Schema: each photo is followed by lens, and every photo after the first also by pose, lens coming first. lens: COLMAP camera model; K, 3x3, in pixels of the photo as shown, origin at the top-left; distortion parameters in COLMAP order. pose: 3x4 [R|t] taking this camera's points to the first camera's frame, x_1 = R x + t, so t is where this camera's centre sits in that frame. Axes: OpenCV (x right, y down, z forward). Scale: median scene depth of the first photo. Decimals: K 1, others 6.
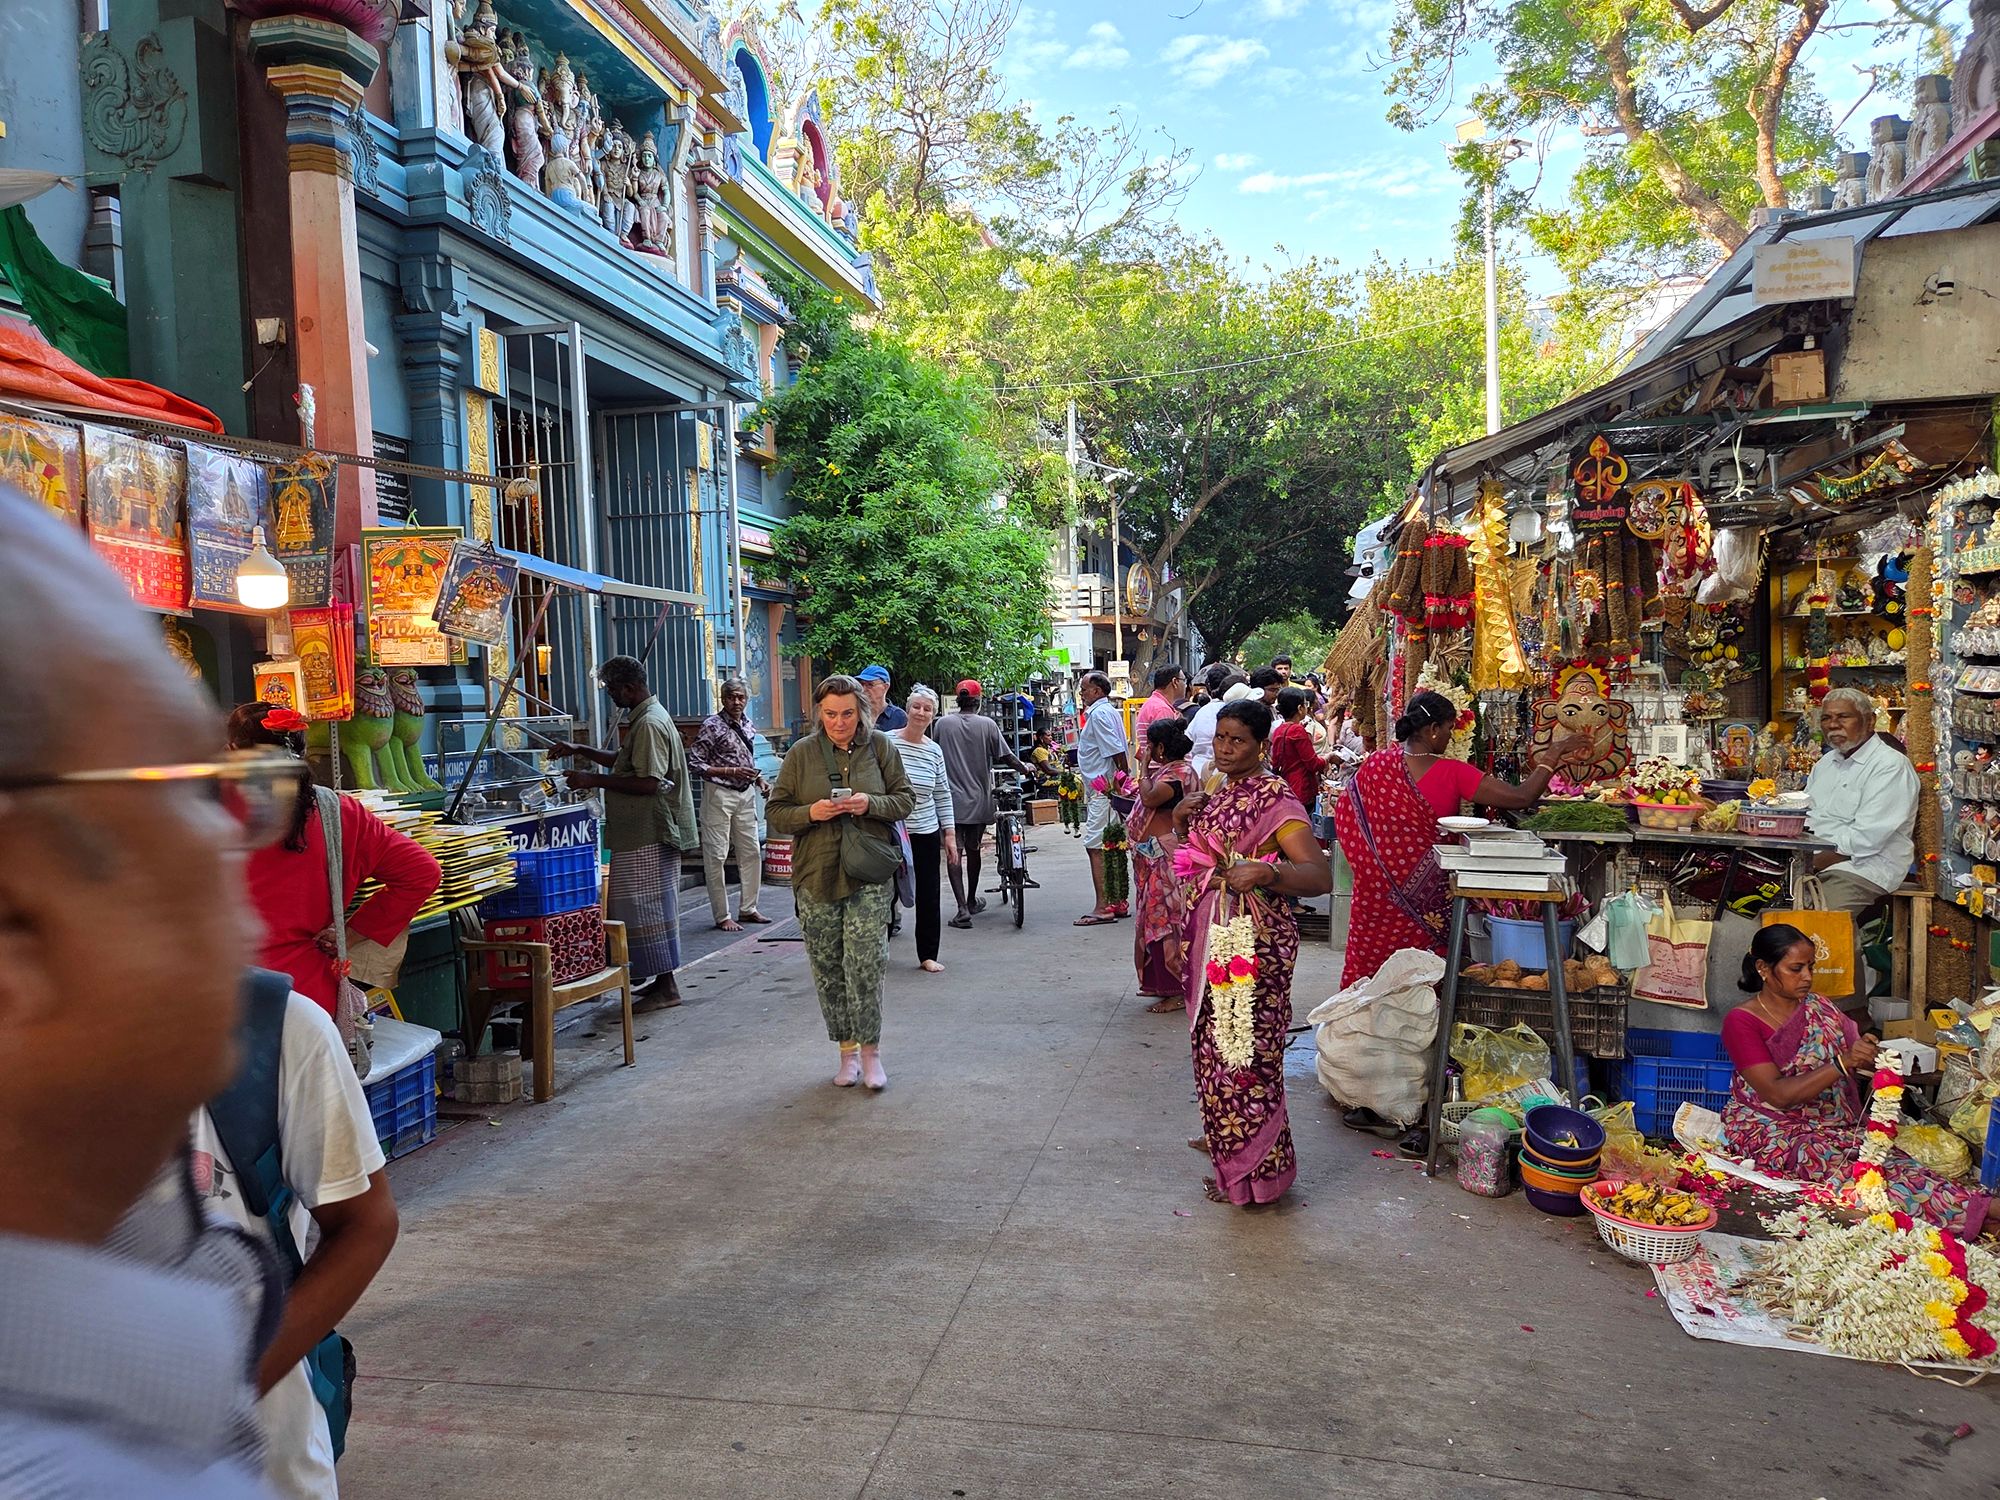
lens RADIAL K [[1354.8, 0, 1000.0], [0, 1354.8, 750.0], [0, 0, 1]] dist [0.062635, -0.047955]
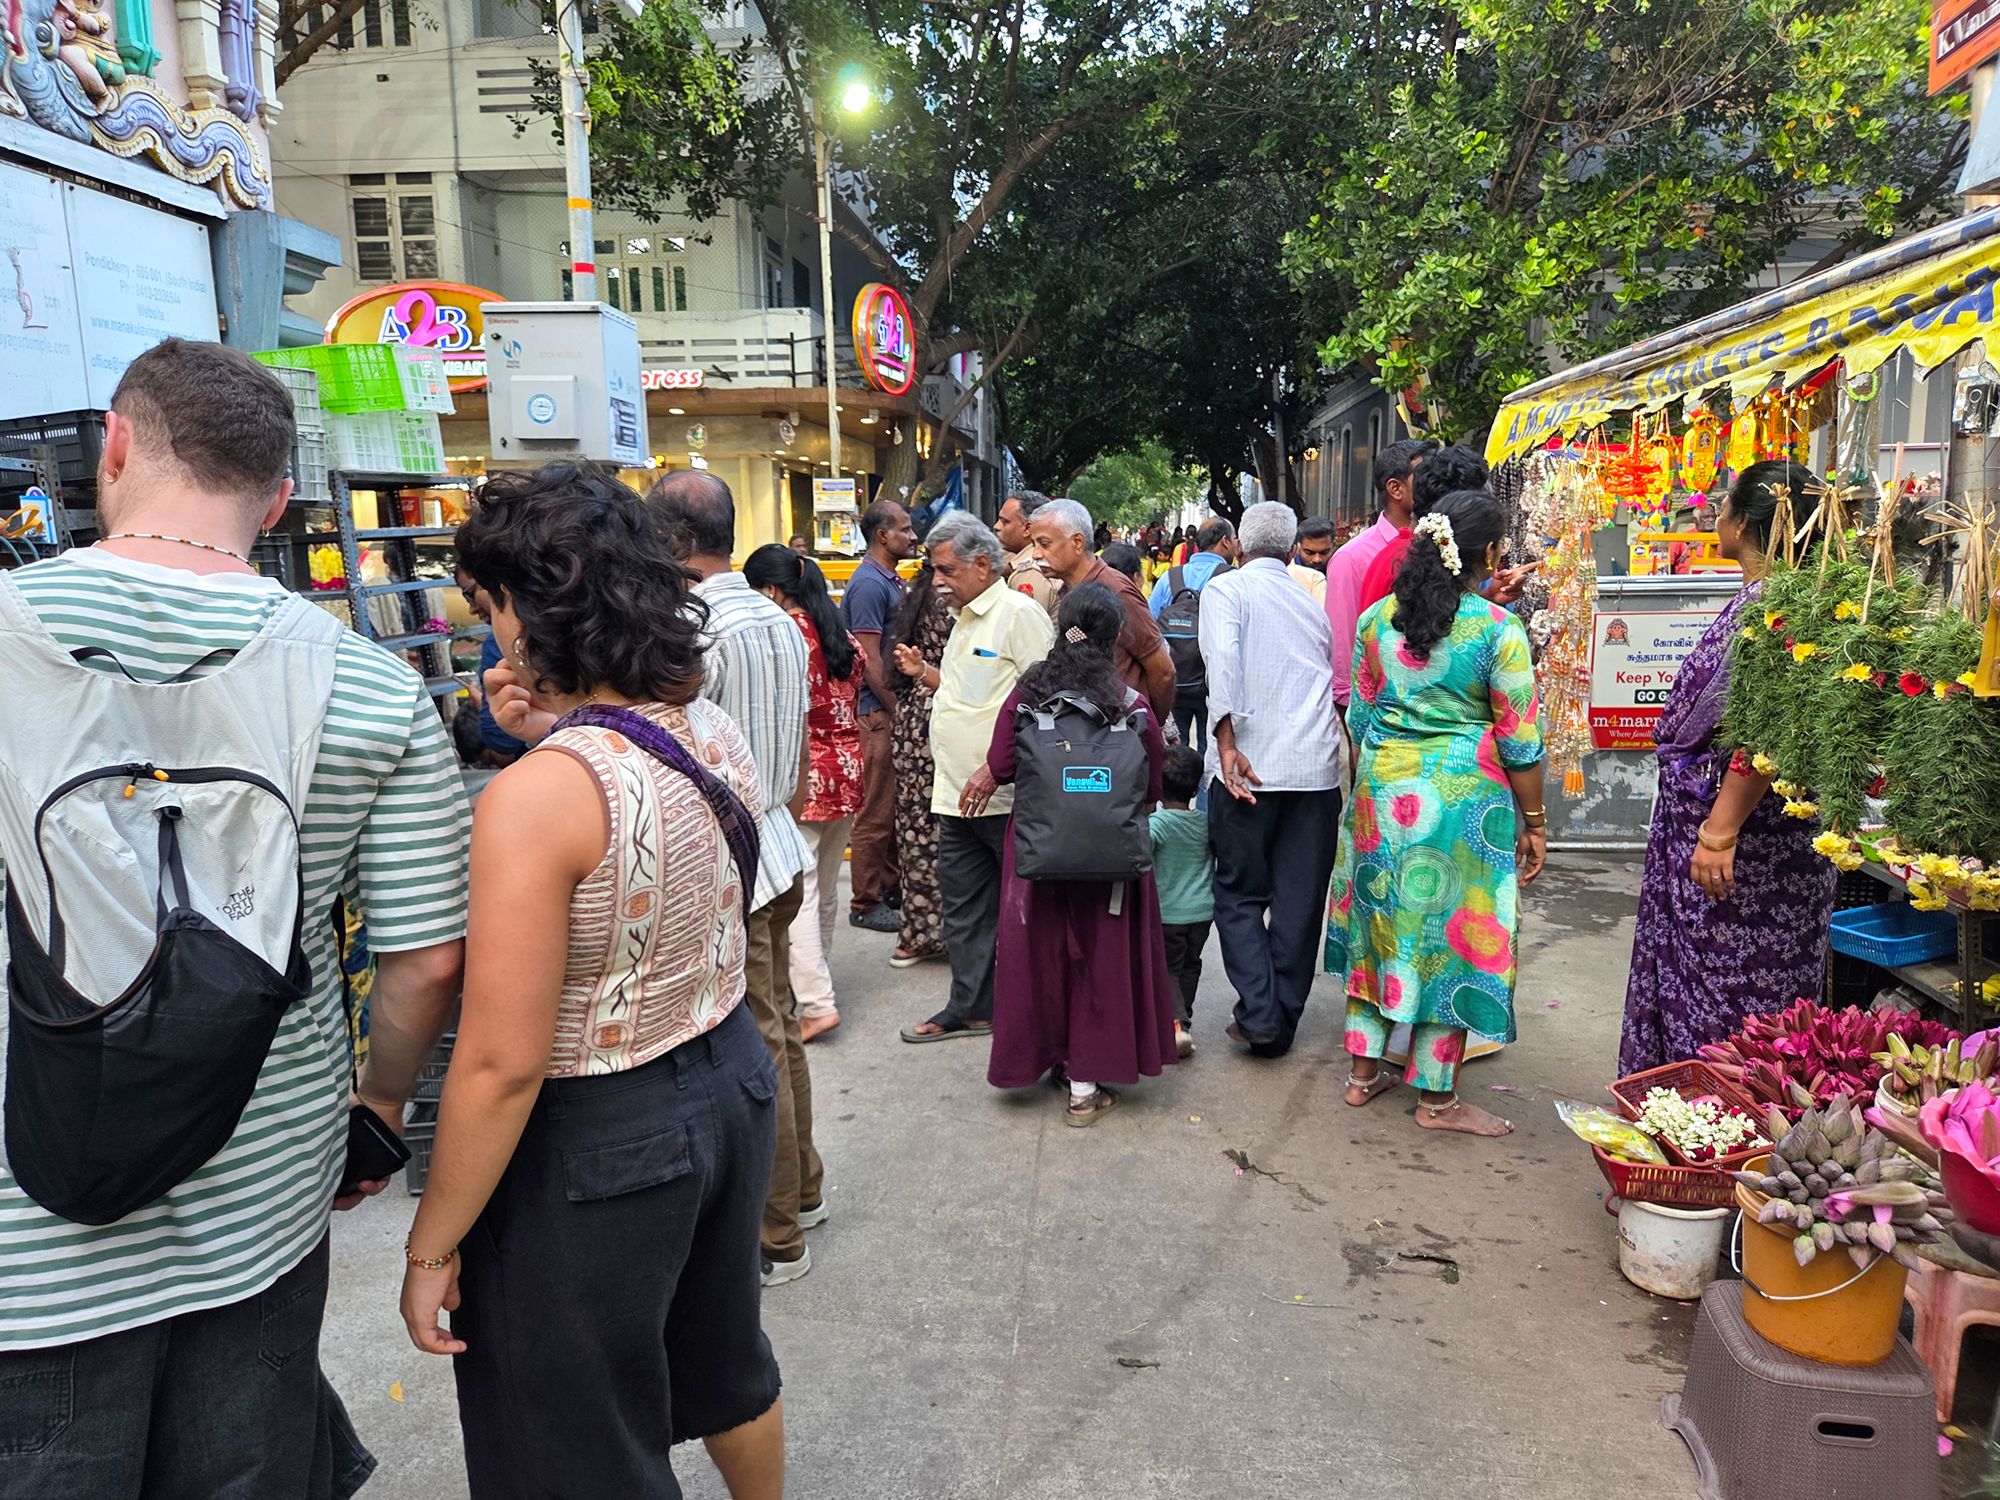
lens RADIAL K [[1354.8, 0, 1000.0], [0, 1354.8, 750.0], [0, 0, 1]] dist [0.062635, -0.047955]
pose [[0.991747, -0.003731, 0.128158, 0.077947], [-0.010238, 0.994080, 0.108168, -0.020270], [-0.127803, -0.108588, 0.985837, 0.462378]]
